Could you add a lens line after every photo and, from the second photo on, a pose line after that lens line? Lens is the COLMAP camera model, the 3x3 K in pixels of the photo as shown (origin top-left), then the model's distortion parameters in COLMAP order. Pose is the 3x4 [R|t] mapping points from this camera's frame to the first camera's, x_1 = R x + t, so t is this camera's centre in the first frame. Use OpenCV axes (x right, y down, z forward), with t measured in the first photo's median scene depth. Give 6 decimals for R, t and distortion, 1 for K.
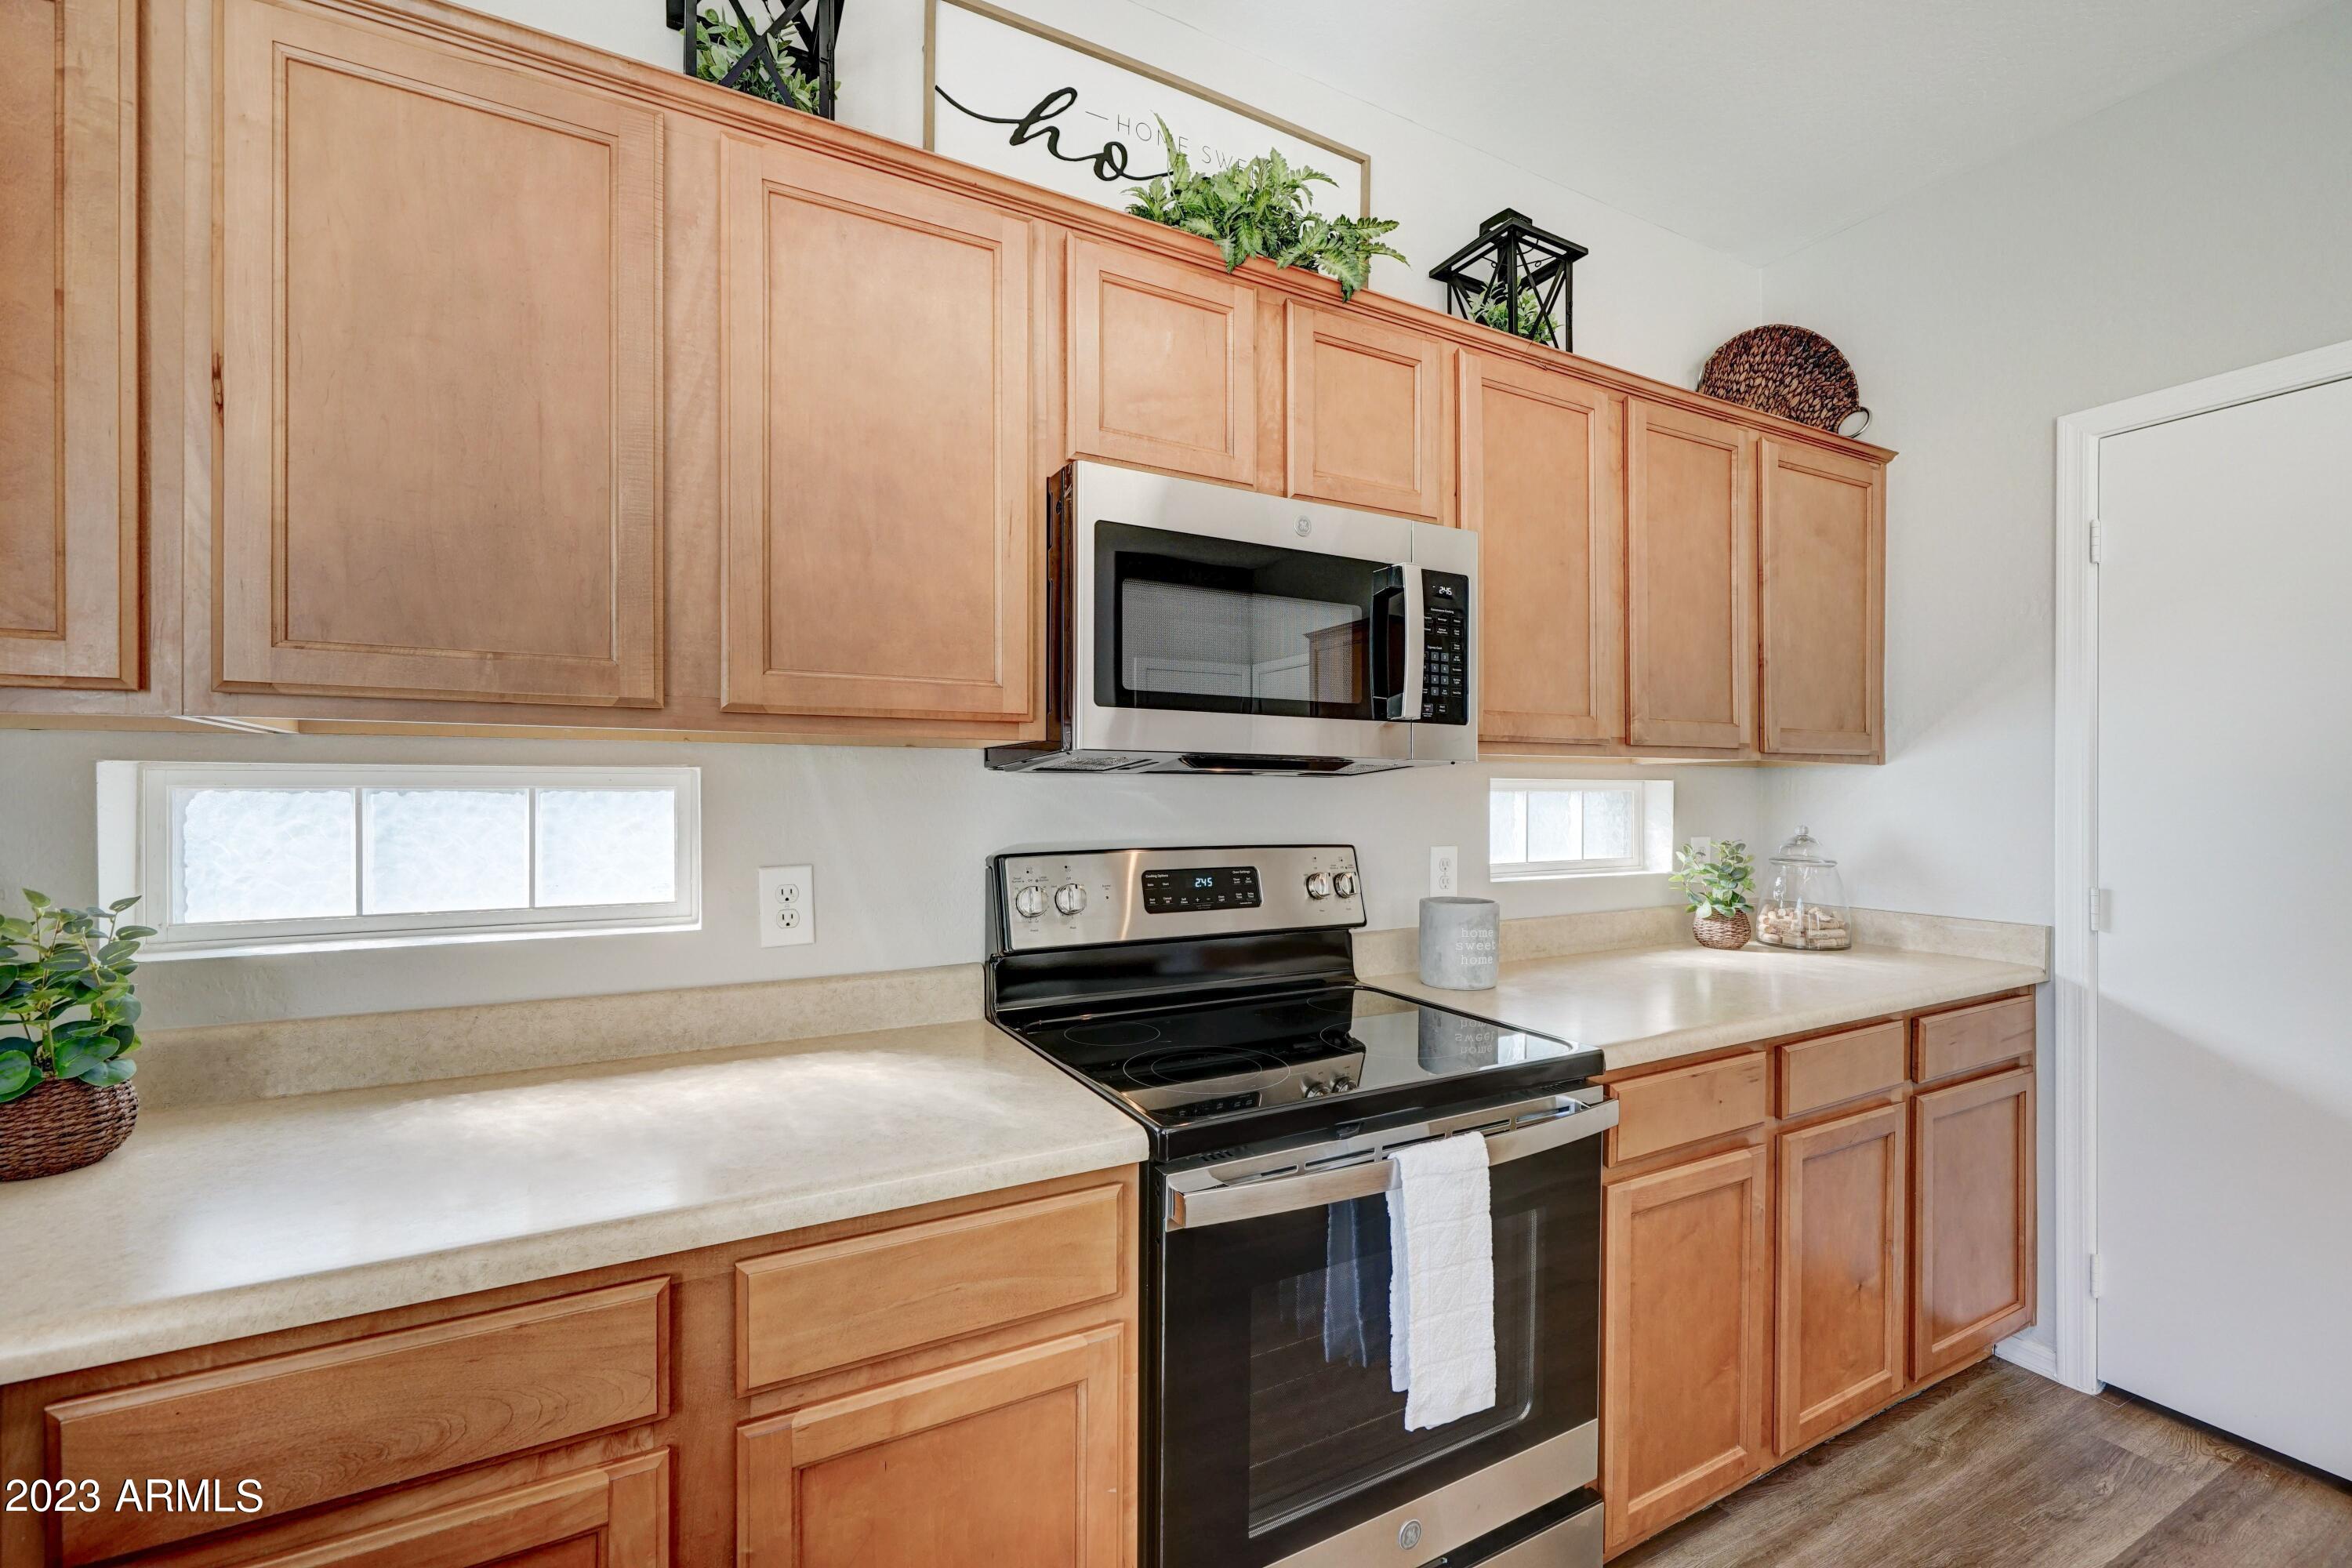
lens RADIAL K [[957.7, 0, 1145.6], [0, 957.7, 796.7], [0, 0, 1]] dist [-0.001890, -0.000238]
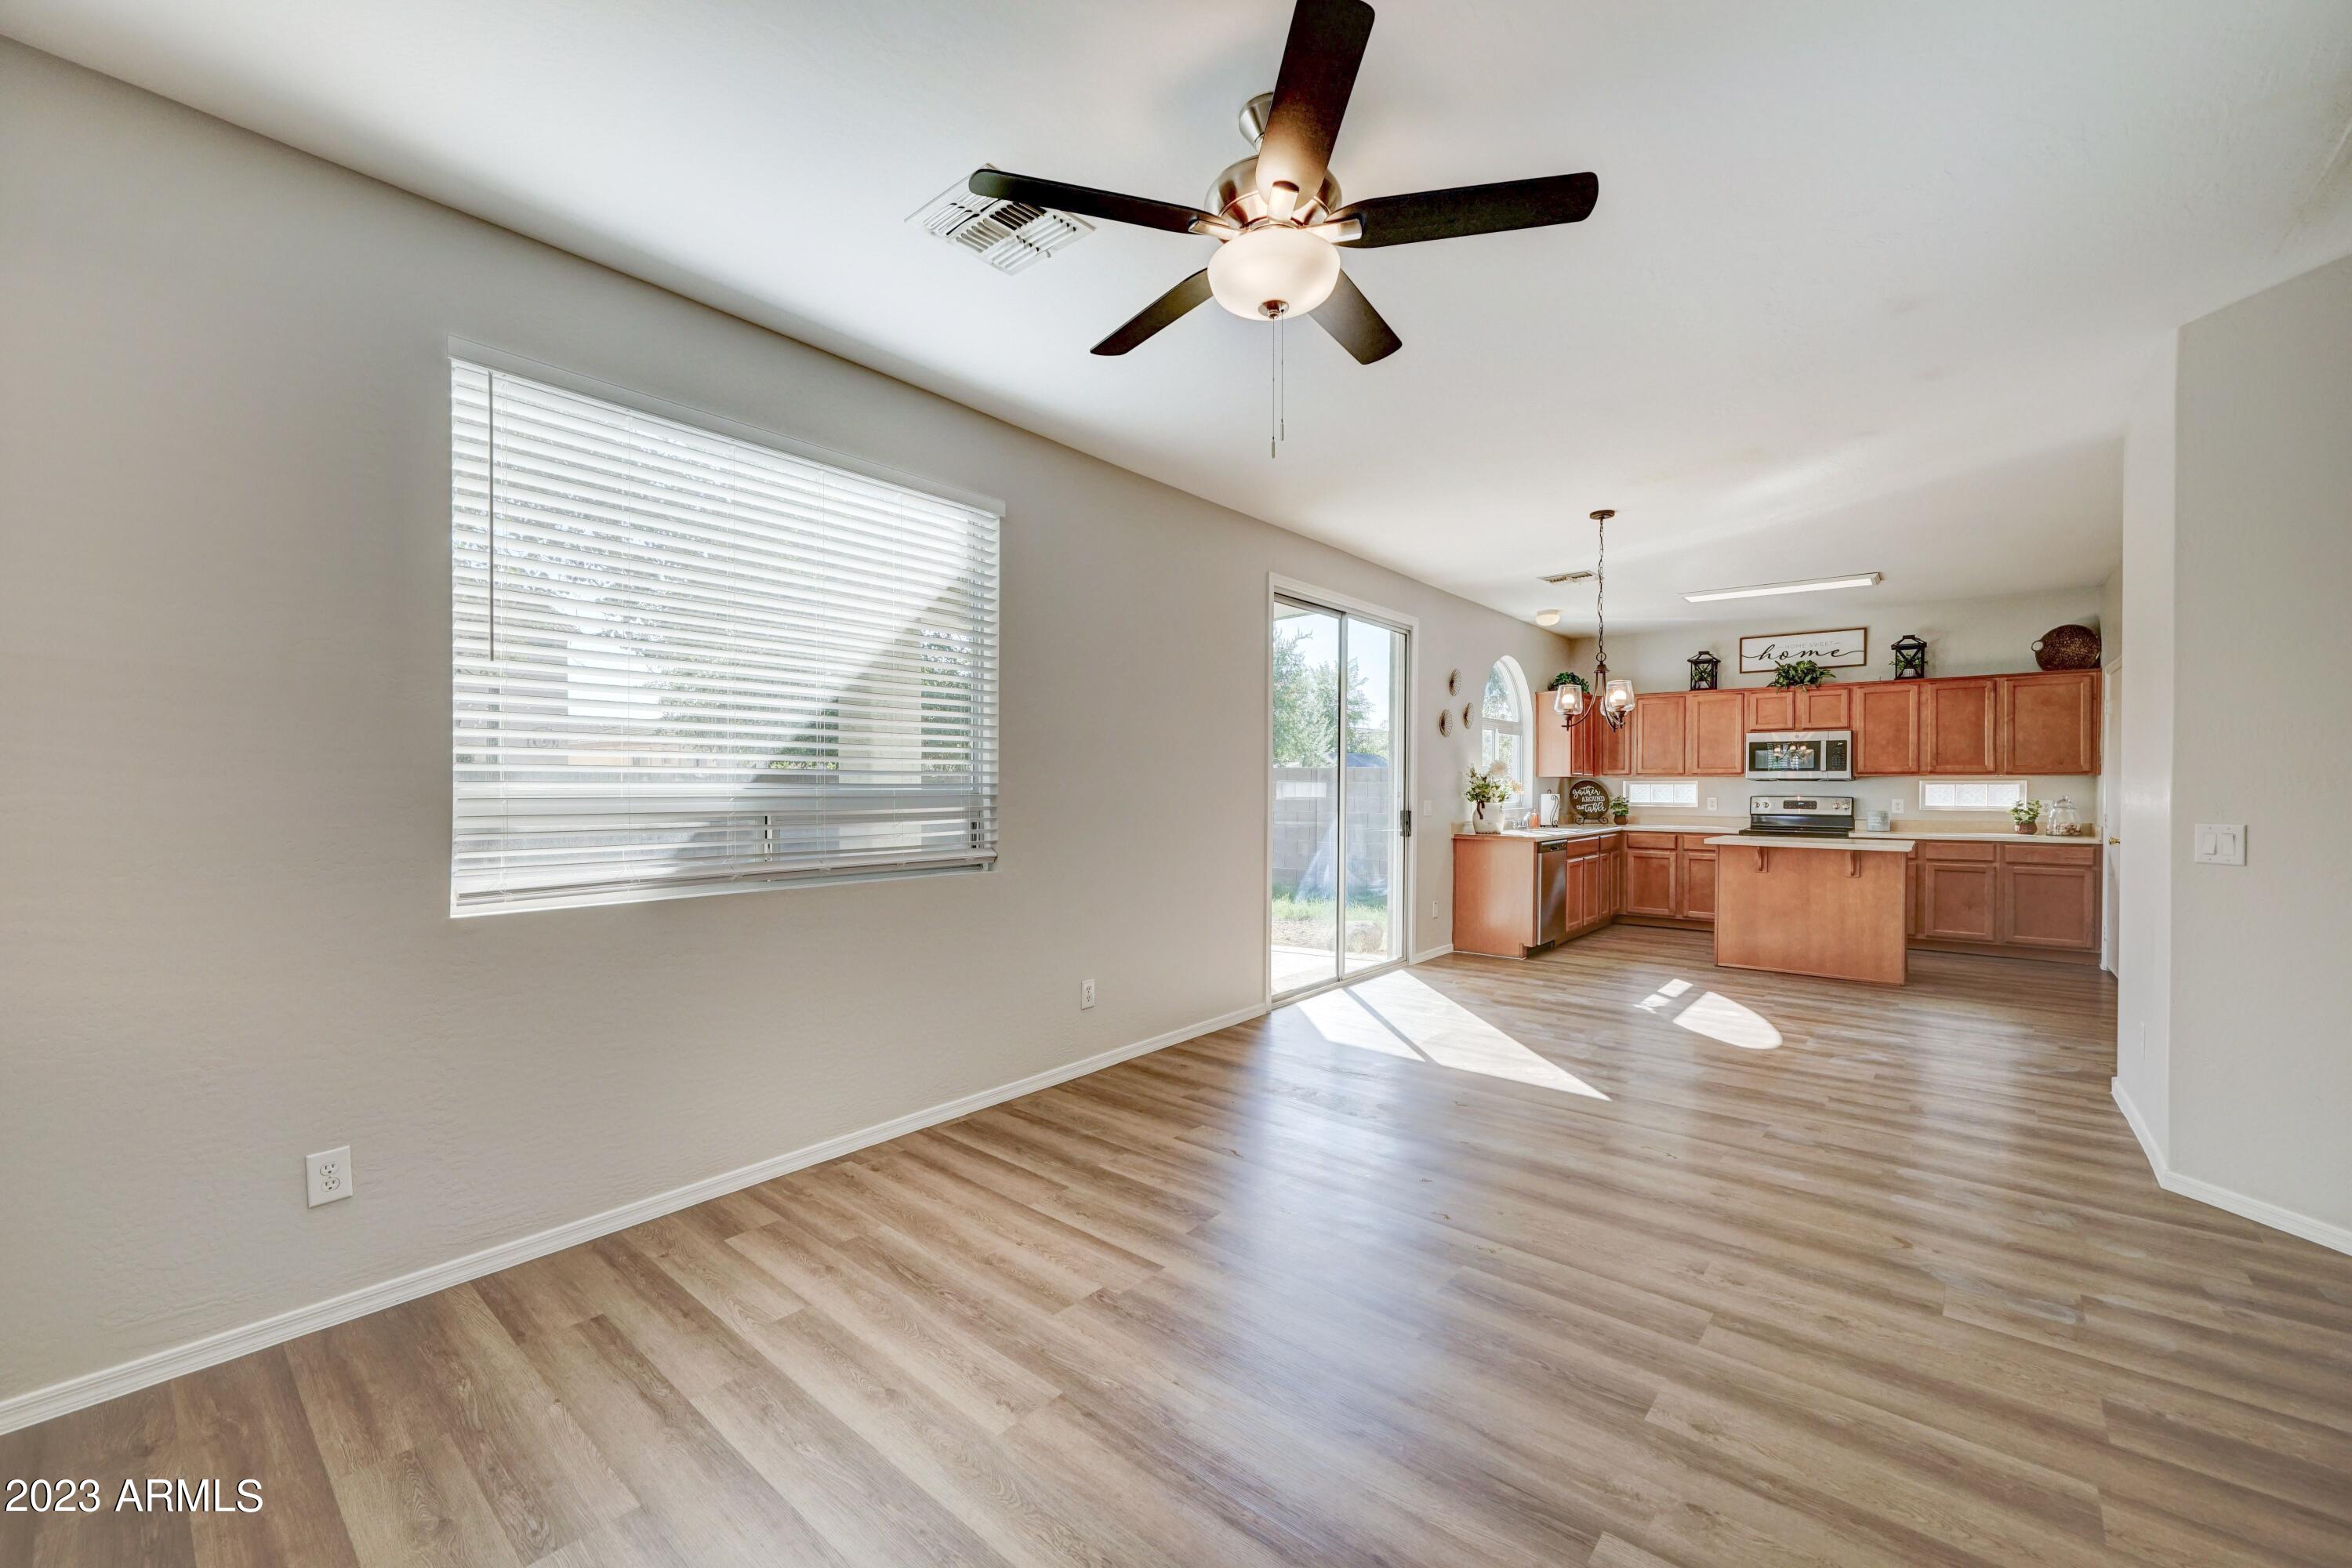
lens RADIAL K [[916.3, 0, 1193.2], [0, 916.3, 792.7], [0, 0, 1]] dist [-0.000033, 0.000112]
pose [[0.391550, 0.007528, -0.920126, 3.209665], [-0.004213, 0.999971, 0.006389, 0.019183], [0.920147, 0.001375, 0.391570, -3.741060]]
